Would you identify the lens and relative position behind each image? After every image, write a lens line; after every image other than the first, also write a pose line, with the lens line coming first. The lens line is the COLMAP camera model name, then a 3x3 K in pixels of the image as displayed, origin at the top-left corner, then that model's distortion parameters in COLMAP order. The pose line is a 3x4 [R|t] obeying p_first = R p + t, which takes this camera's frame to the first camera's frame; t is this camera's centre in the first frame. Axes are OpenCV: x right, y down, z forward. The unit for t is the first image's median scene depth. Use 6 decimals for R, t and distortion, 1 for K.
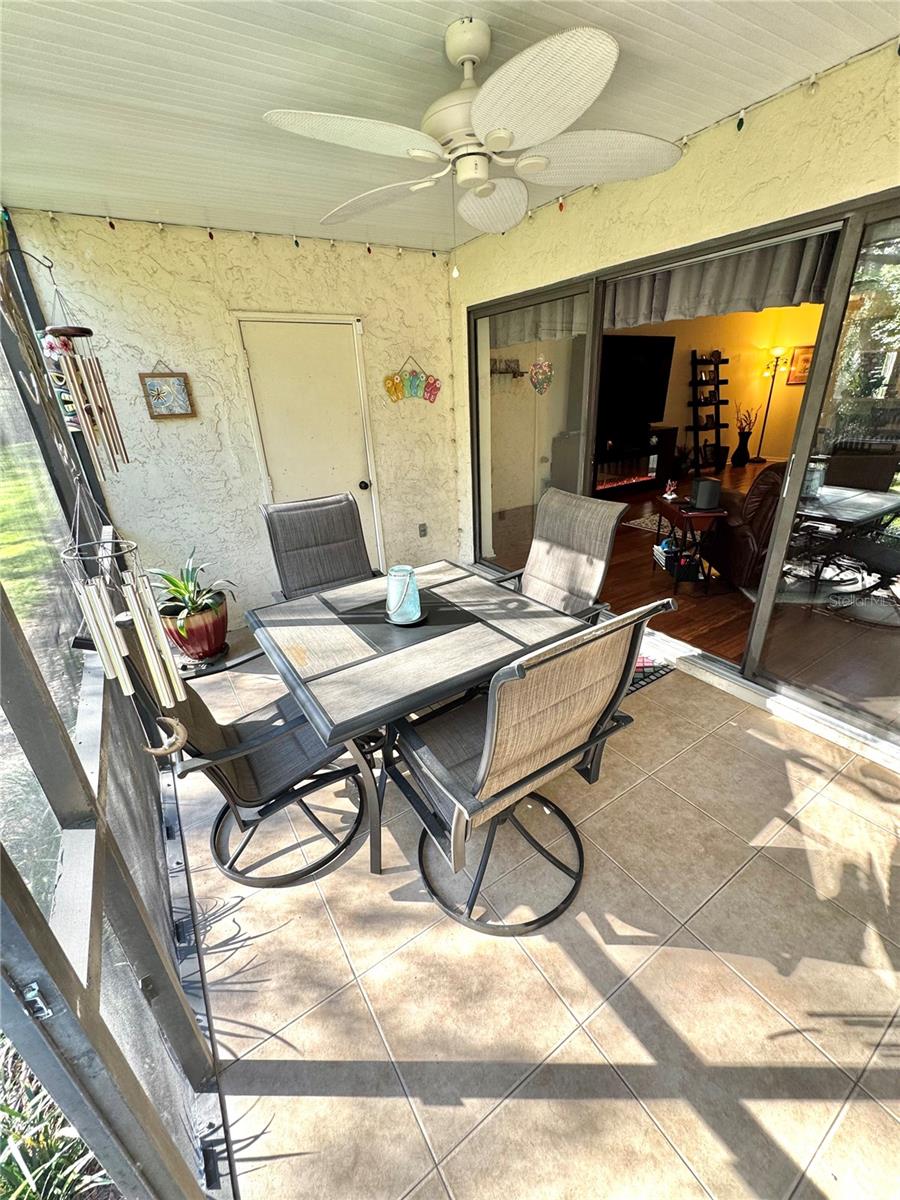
lens RADIAL K [[484.0, 0, 450.0], [0, 484.0, 600.0], [0, 0, 1]] dist [0.000335, 0.000548]
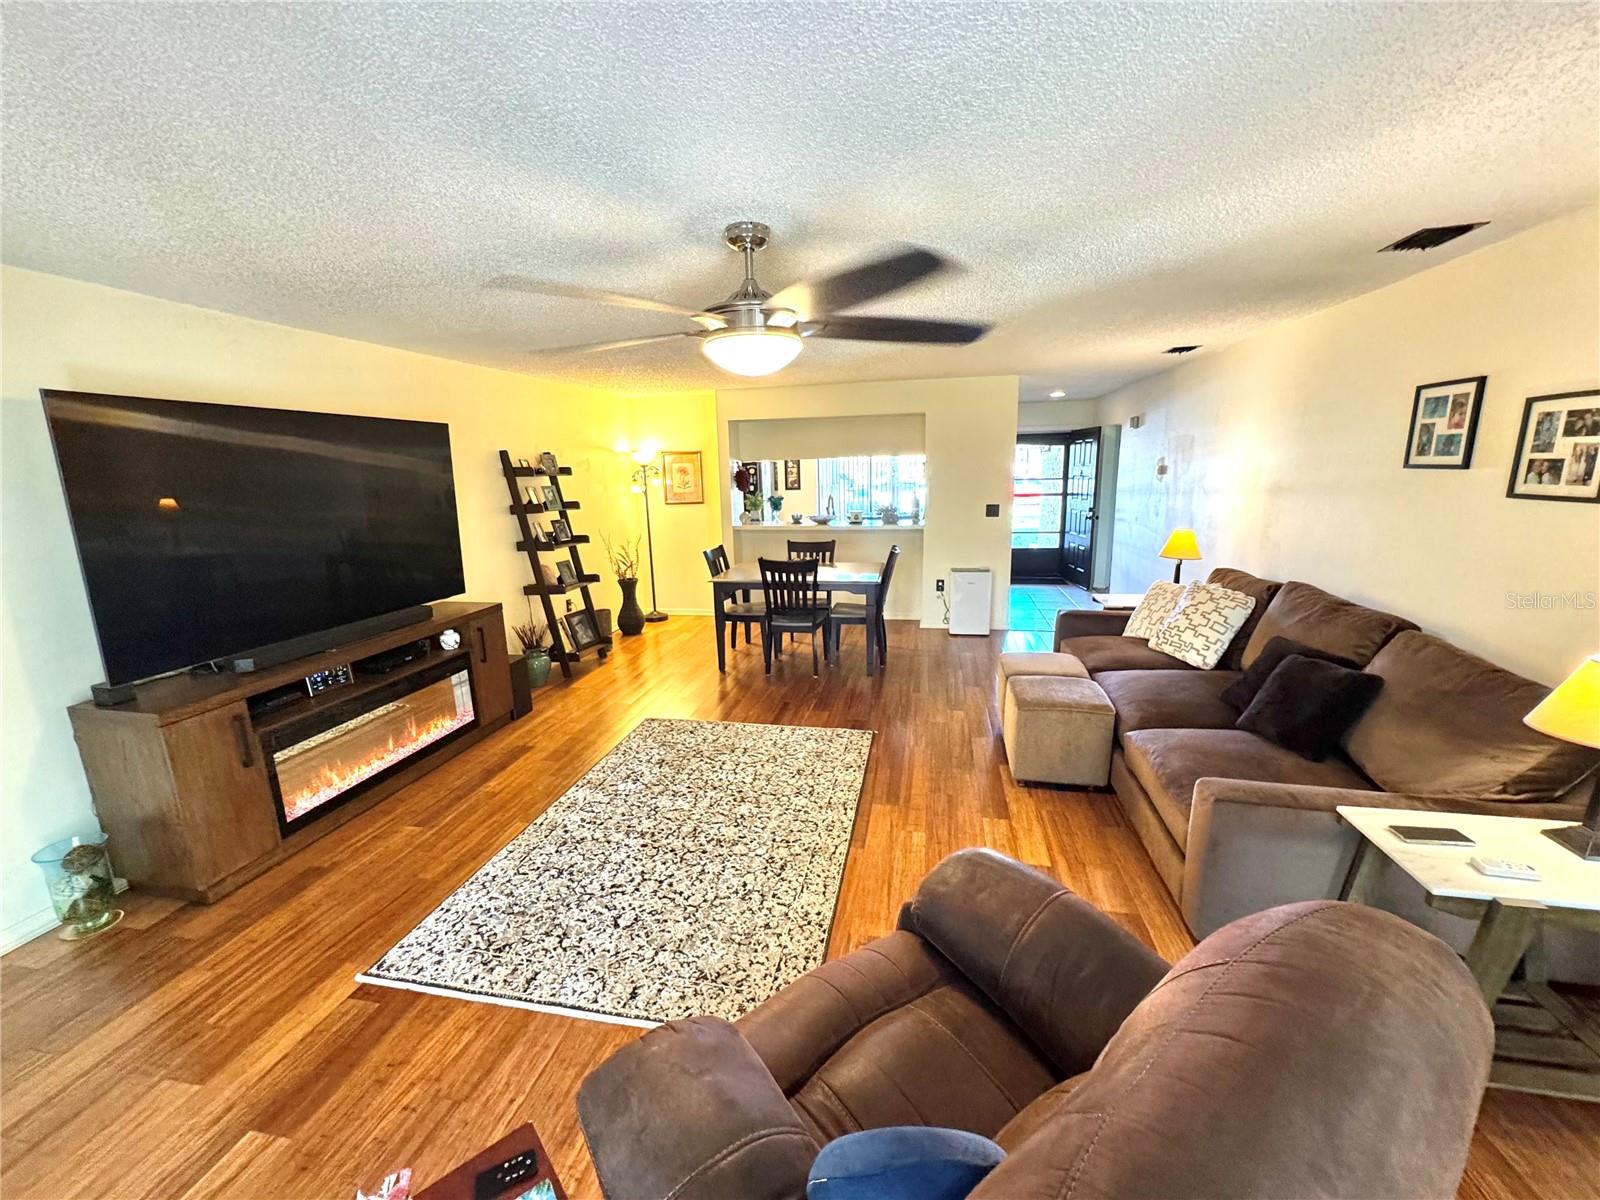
lens RADIAL K [[645.4, 0, 798.2], [0, 645.4, 600.4], [0, 0, 1]] dist [0.000335, 0.000548]
pose [[0.699426, -0.117987, 0.704899, 0.210795], [0.277730, 0.953636, -0.115953, -0.187485], [-0.658536, 0.276872, 0.699766, 0.340597]]
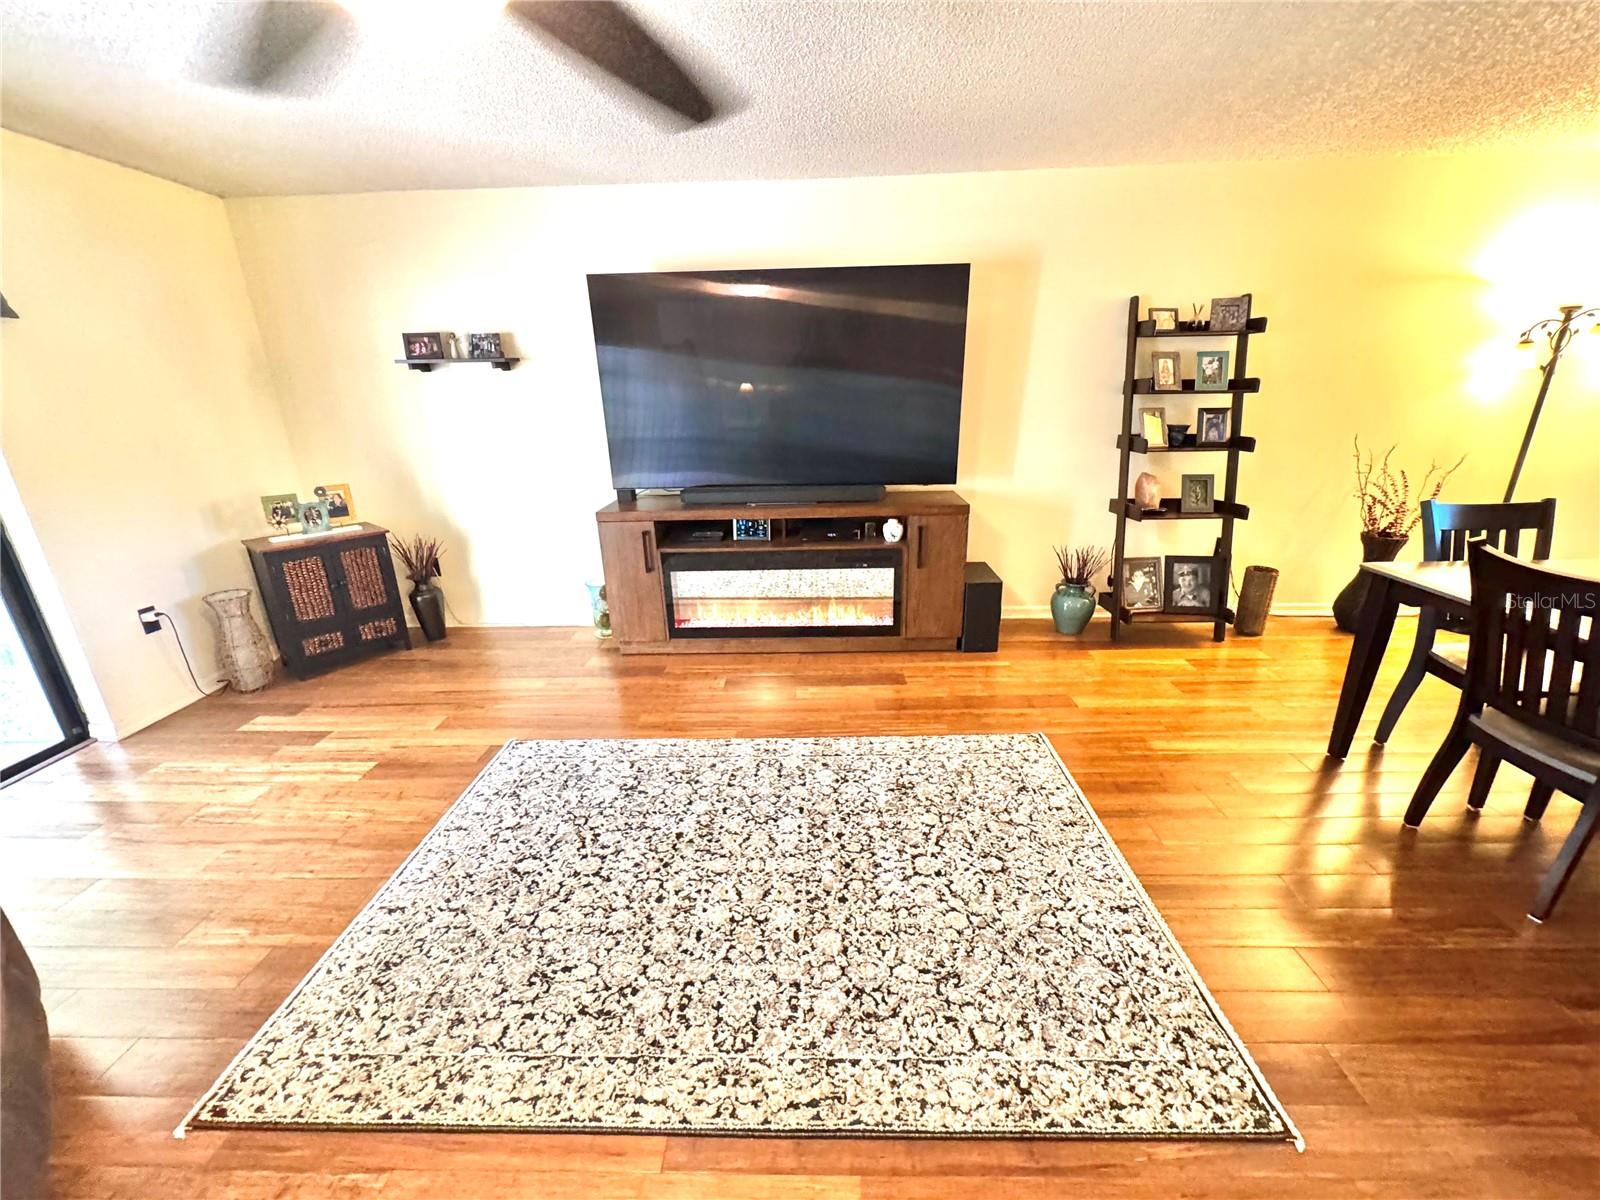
lens RADIAL K [[645.4, 0, 798.2], [0, 645.4, 600.4], [0, 0, 1]] dist [0.000335, 0.000548]
pose [[0.826577, 0.207698, -0.523099, 0.566861], [-0.237402, 0.971354, 0.010547, -0.235281], [0.510305, 0.115467, 0.852207, 0.475850]]
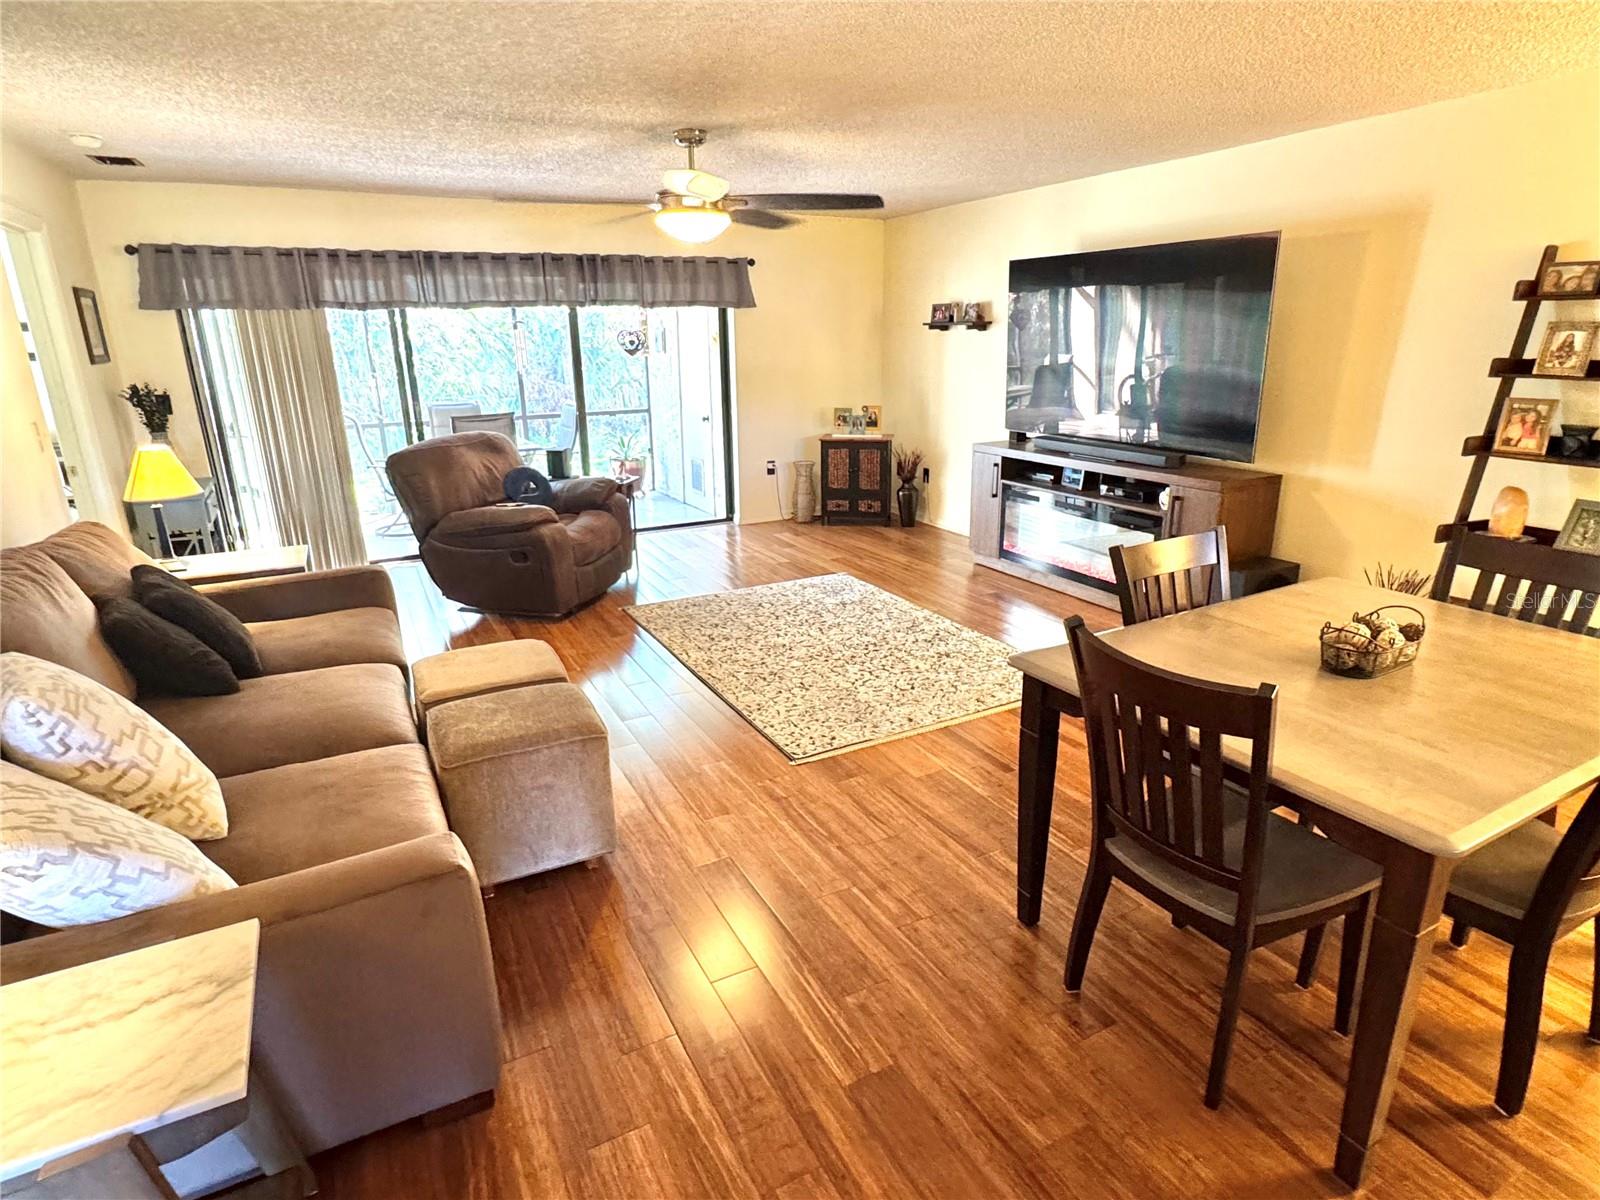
lens RADIAL K [[875.8, 0, 800.0], [0, 875.8, 600.0], [0, 0, 1]] dist [-0.001307, 0.000302]
pose [[-0.089663, 0.337799, -0.936938, 0.990057], [-0.377542, 0.858991, 0.345826, -0.346875], [0.921641, 0.384741, 0.050514, 0.648753]]
